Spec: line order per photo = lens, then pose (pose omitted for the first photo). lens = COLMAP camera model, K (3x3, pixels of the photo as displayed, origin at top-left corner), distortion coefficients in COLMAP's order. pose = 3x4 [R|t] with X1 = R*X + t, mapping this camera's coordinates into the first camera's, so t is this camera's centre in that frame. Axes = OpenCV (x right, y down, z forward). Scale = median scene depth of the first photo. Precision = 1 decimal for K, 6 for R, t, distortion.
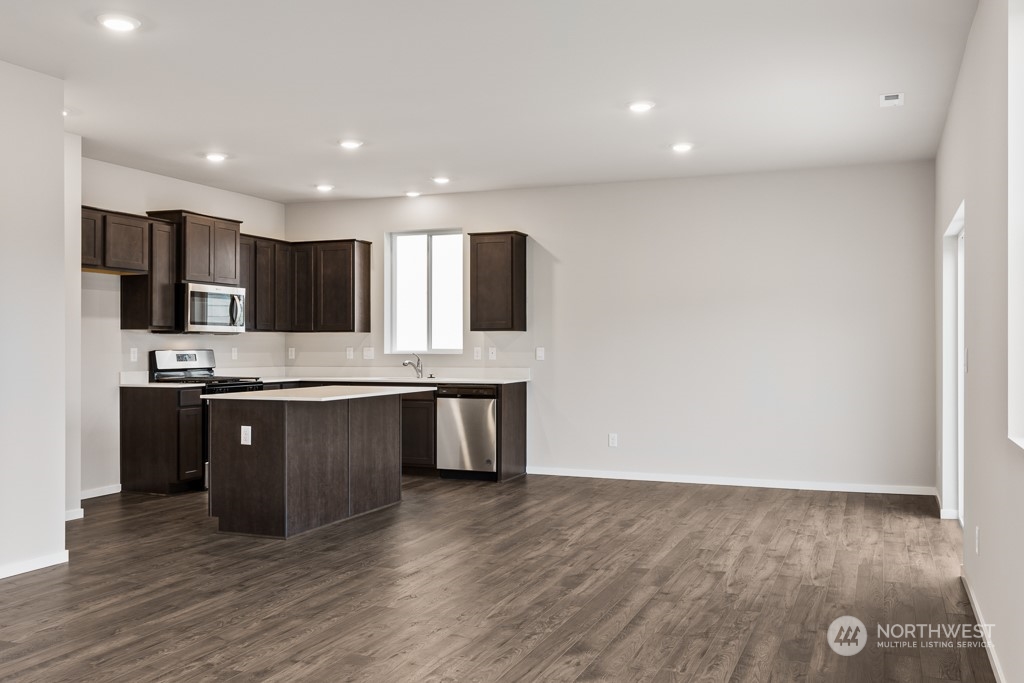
lens RADIAL K [[917.1, 0, 516.0], [0, 917.1, 345.5], [0, 0, 1]] dist [0.002868, 0.000396]
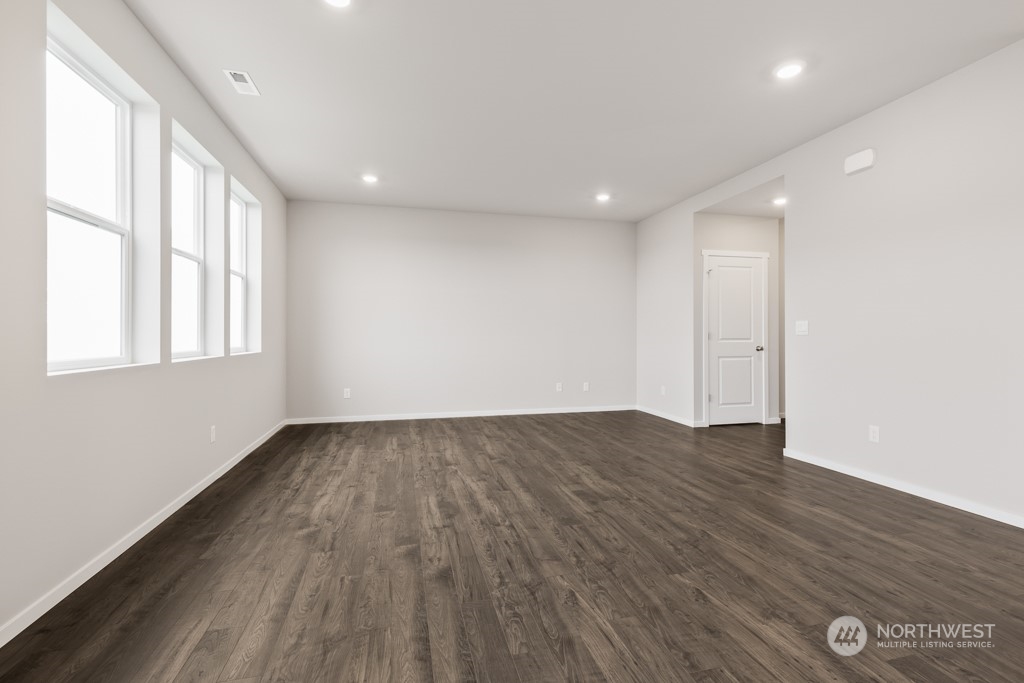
lens RADIAL K [[469.8, 0, 510.9], [0, 469.8, 337.6], [0, 0, 1]] dist [-0.001093, 0.006111]
pose [[-0.815634, 0.002928, -0.578561, 0.256922], [0.001706, 0.999995, 0.002656, 0.032976], [0.578566, 0.001179, -0.815635, 1.174284]]
